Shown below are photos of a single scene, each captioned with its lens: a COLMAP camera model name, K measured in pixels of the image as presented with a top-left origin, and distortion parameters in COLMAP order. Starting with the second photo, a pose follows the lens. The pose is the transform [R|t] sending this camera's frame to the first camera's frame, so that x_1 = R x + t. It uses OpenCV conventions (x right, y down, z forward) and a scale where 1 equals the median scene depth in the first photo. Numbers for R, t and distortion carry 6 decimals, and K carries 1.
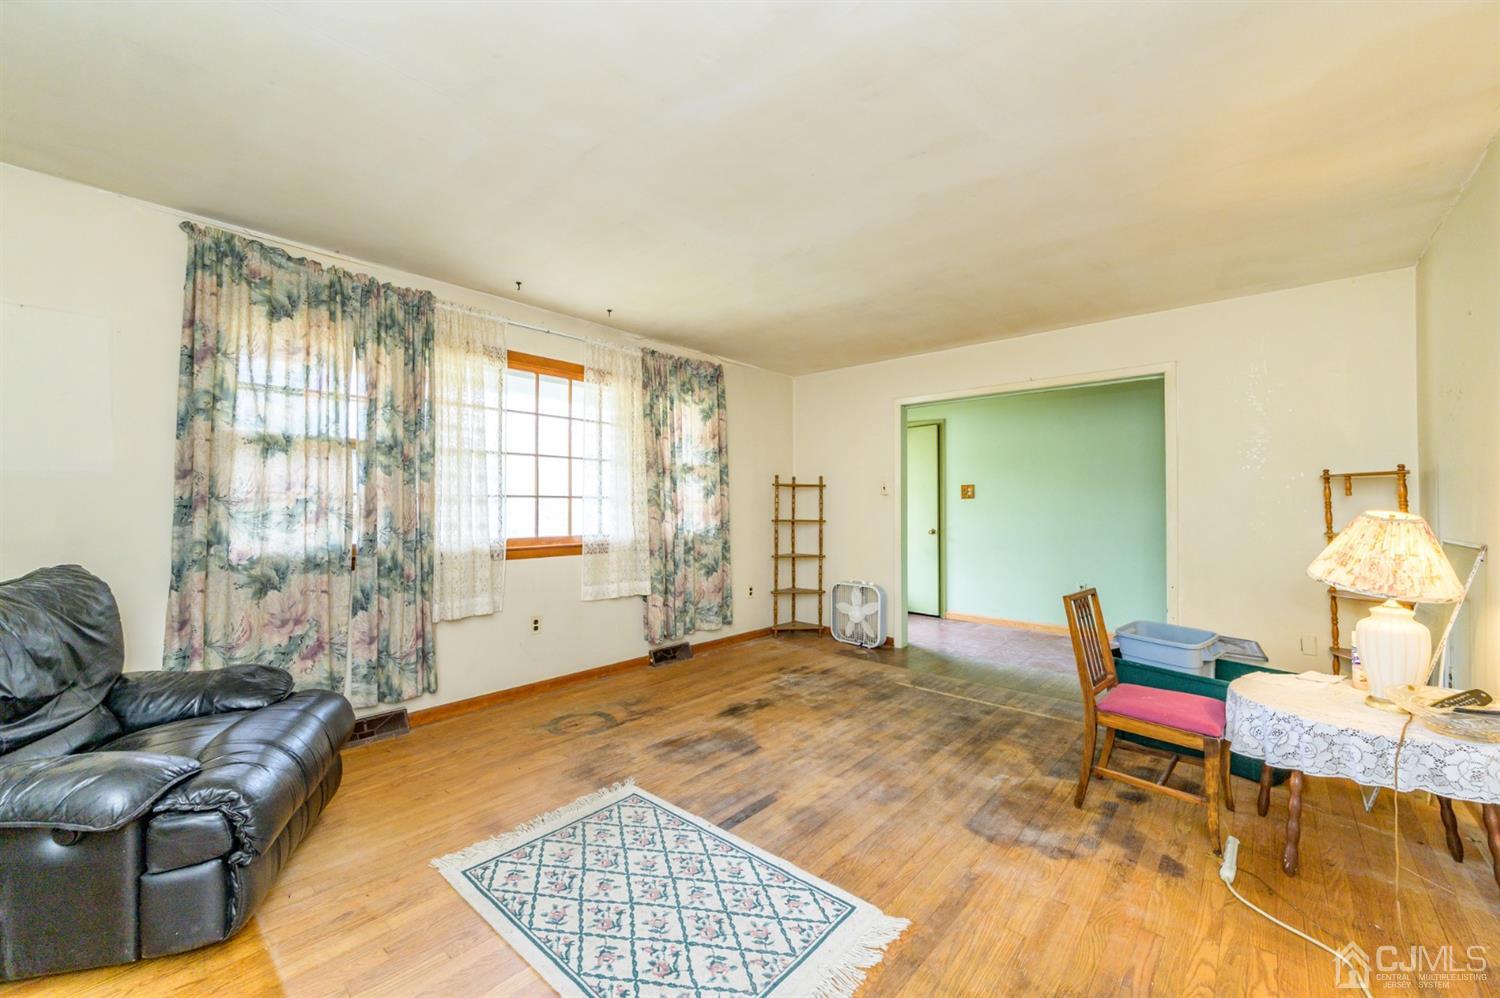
lens RADIAL K [[587.9, 0, 743.5], [0, 587.9, 500.2], [0, 0, 1]] dist [-0.001167, -0.000089]
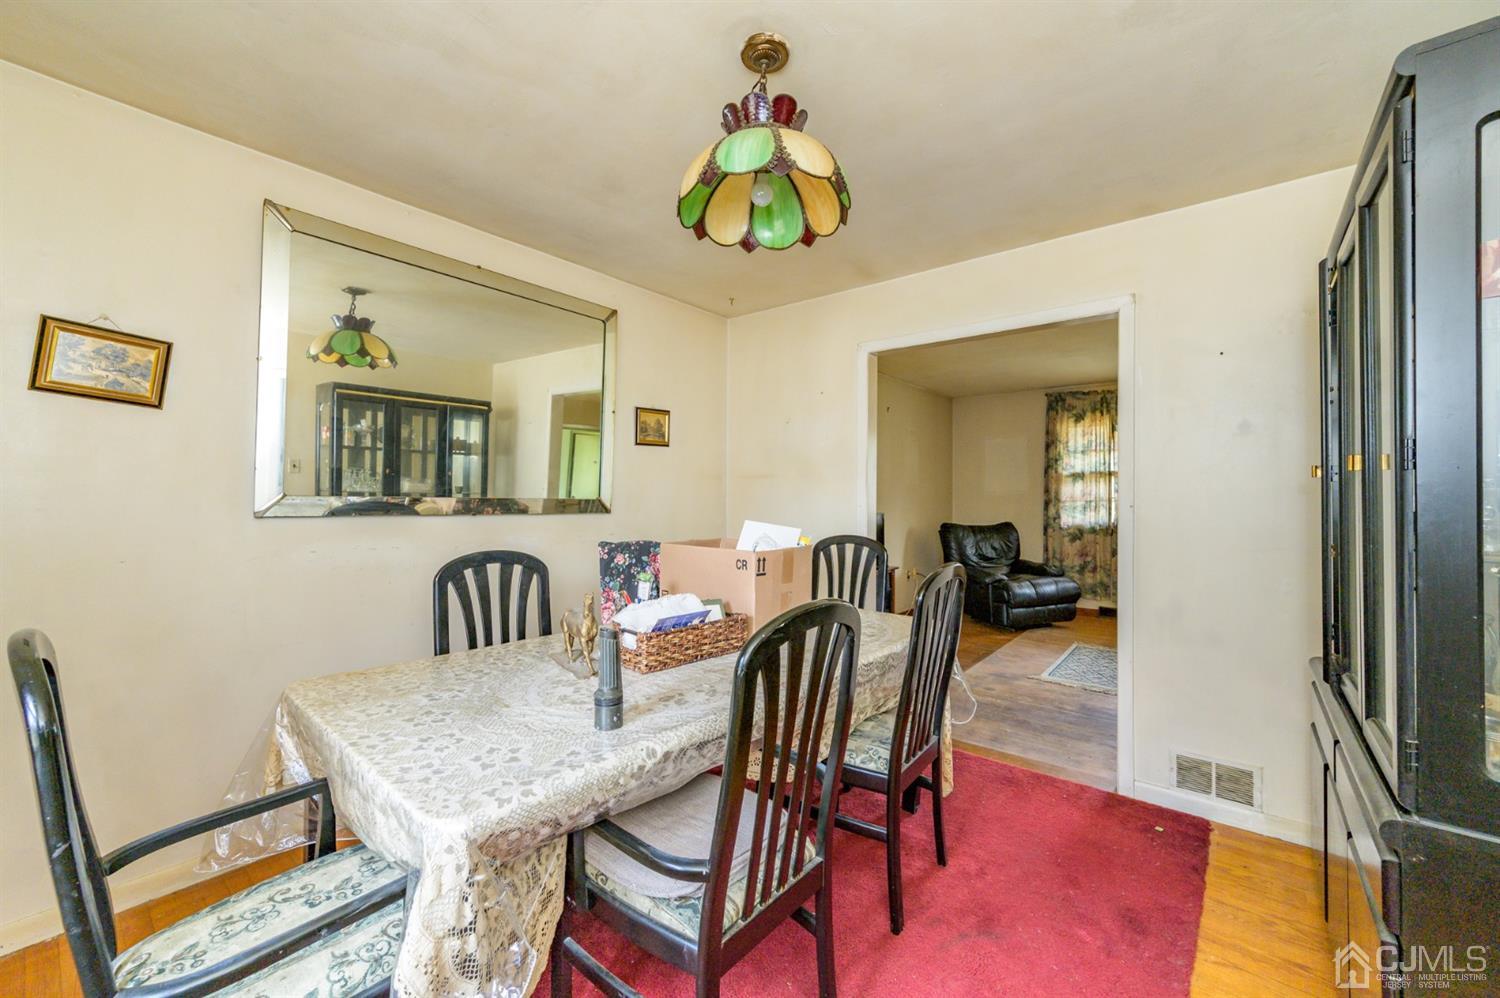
lens RADIAL K [[587.9, 0, 749.8], [0, 587.9, 492.8], [0, 0, 1]] dist [-0.001167, -0.000089]
pose [[0.059029, -0.004972, -0.998244, 1.377191], [0.008136, 0.999957, -0.004500, -0.031406], [0.998223, -0.007856, 0.059067, -0.405406]]
